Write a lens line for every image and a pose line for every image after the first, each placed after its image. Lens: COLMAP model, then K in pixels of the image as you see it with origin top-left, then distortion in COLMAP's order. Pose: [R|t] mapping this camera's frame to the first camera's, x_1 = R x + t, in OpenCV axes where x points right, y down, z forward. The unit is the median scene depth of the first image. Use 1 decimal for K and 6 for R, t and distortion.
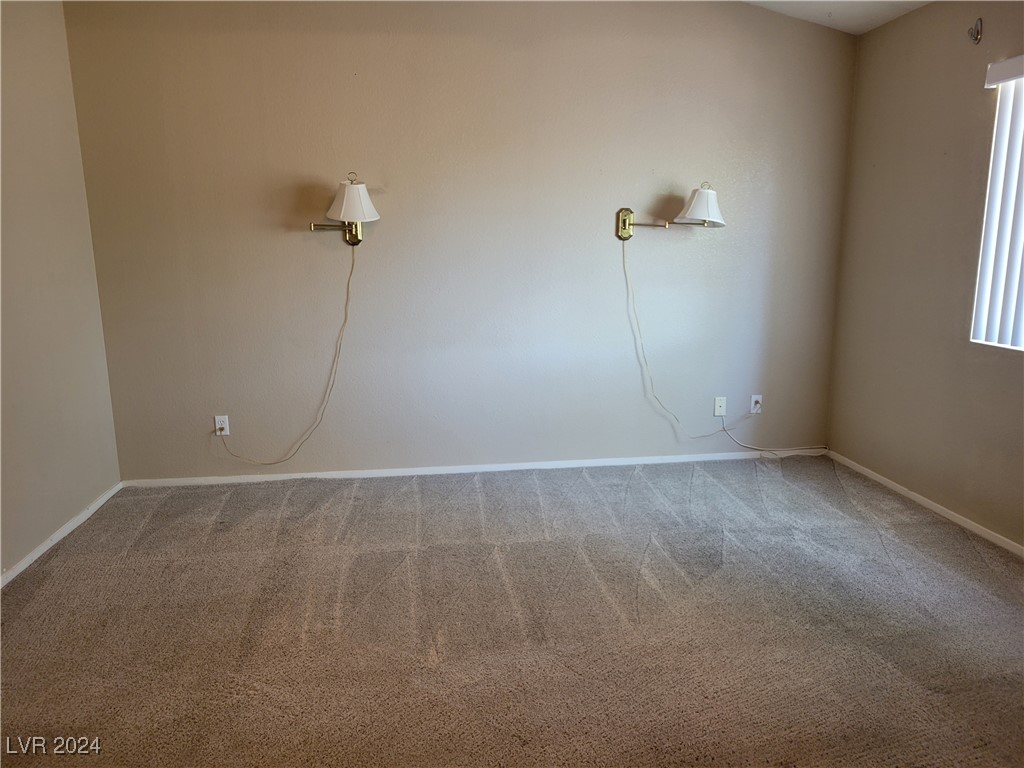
lens RADIAL K [[768.8, 0, 510.8], [0, 768.8, 383.6], [0, 0, 1]] dist [0.037839, -0.001423]
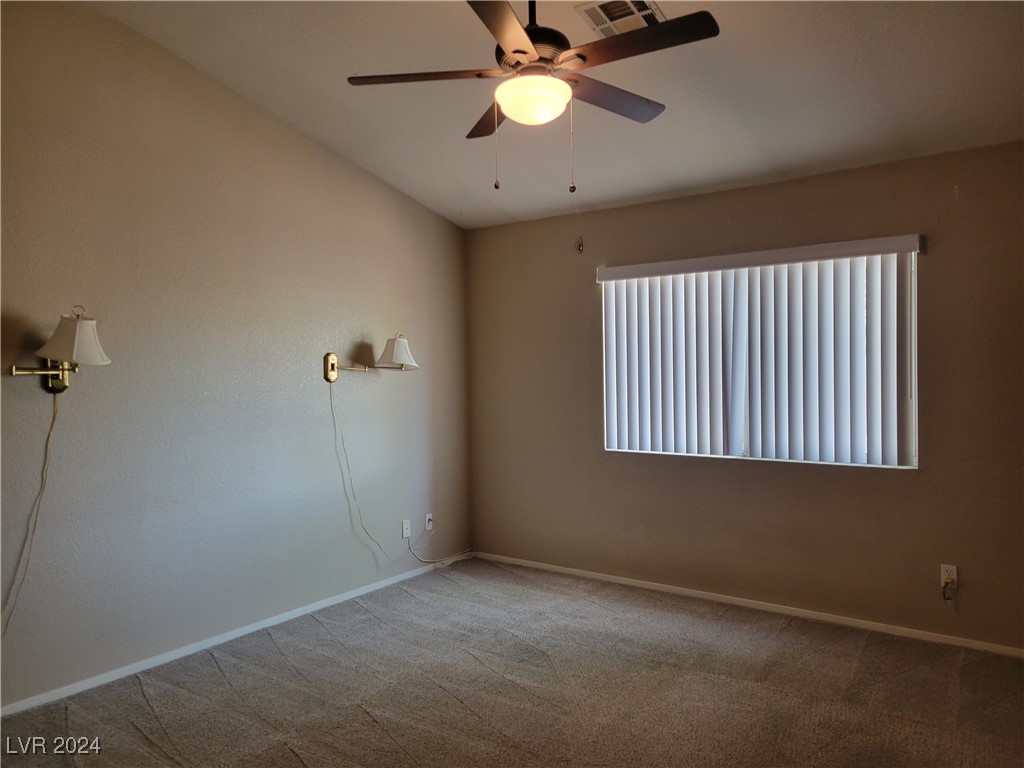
lens RADIAL K [[768.8, 0, 460.5], [0, 768.8, 378.9], [0, 0, 1]] dist [0.037839, -0.001423]
pose [[0.688222, -0.008825, 0.725446, -0.508969], [0.138501, 0.983134, -0.119434, -0.041409], [-0.712157, 0.182672, 0.677837, 0.163675]]
